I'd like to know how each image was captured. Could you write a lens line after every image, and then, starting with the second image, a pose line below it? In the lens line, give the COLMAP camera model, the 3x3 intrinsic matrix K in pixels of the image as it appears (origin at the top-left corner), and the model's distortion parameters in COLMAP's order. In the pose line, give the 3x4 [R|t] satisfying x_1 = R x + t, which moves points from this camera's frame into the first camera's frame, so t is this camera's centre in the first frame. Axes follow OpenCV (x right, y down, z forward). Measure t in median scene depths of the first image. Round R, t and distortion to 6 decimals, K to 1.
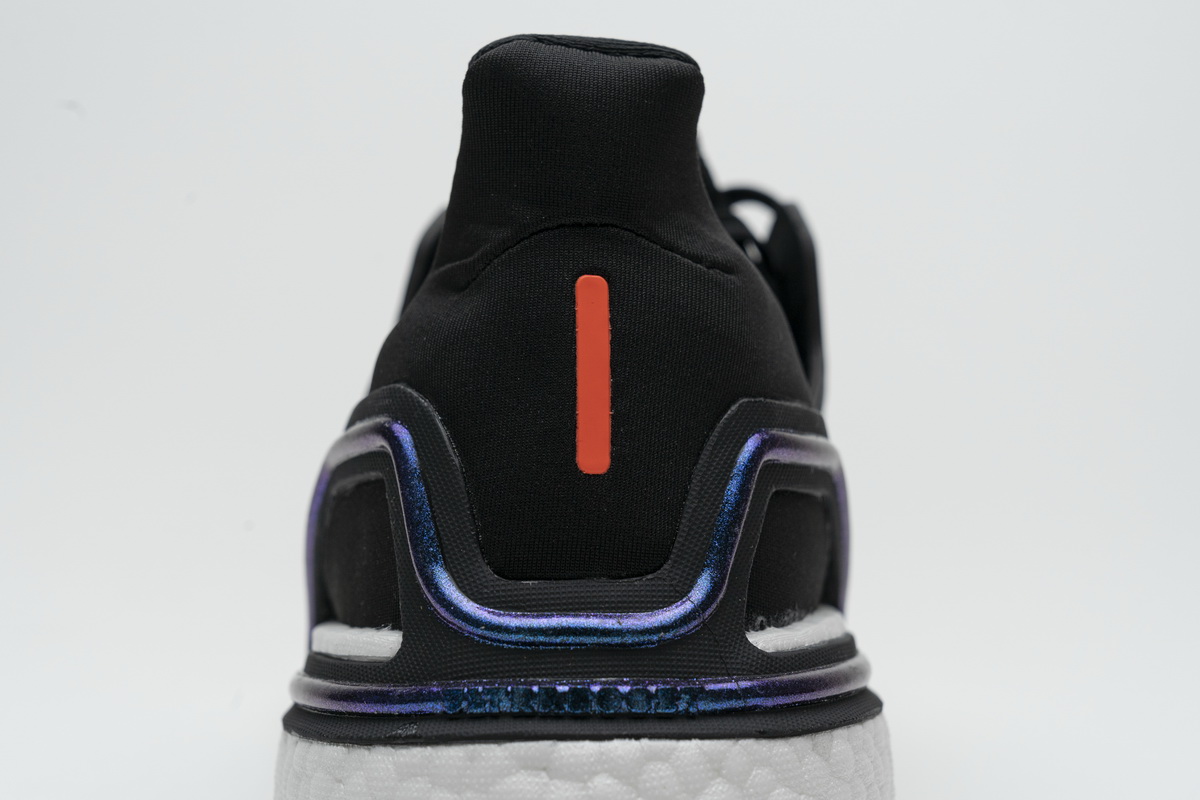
lens RADIAL K [[2105.2, 0, 600.0], [0, 2105.2, 400.0], [0, 0, 1]] dist [0.307845, 0.013871]
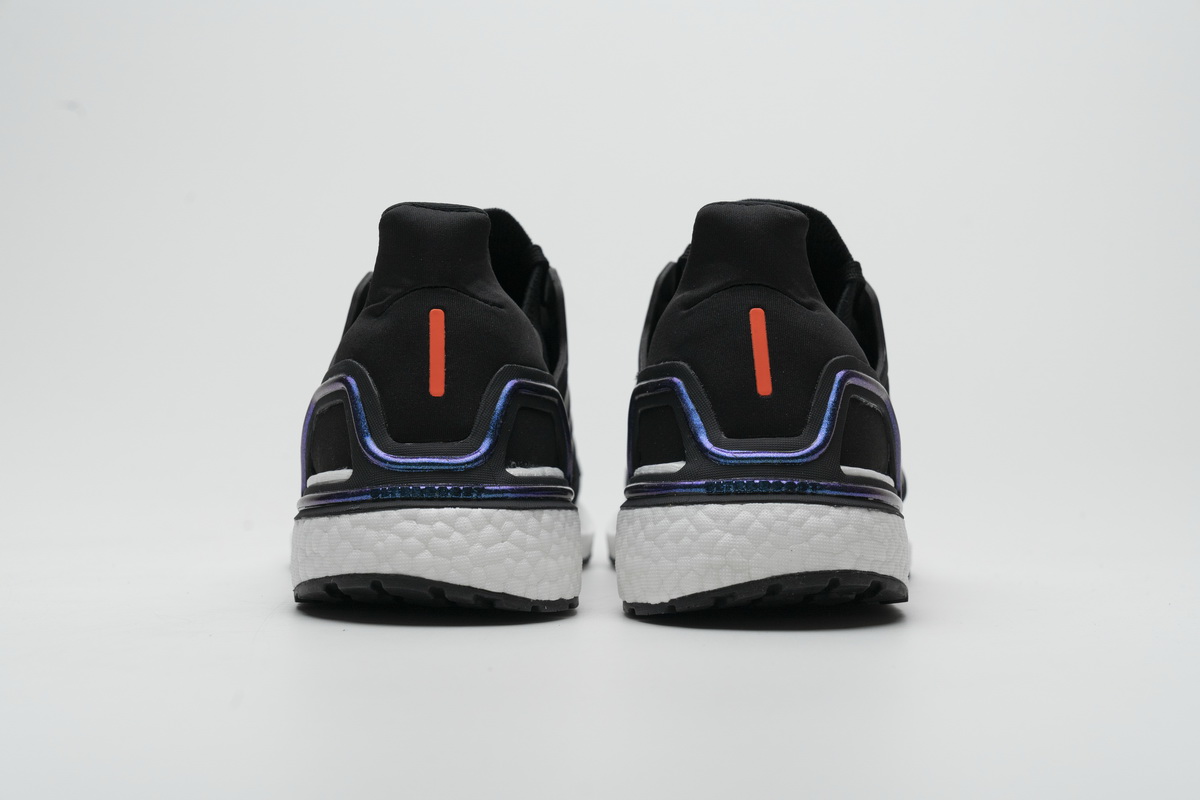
lens RADIAL K [[2391.8, 0, 600.0], [0, 2391.8, 400.0], [0, 0, 1]] dist [0.062710, 0.041691]
pose [[0.999553, -0.001849, 0.029847, 0.095946], [0.002402, 0.999826, -0.018496, 0.087227], [-0.029807, 0.018560, 0.999383, -1.585680]]
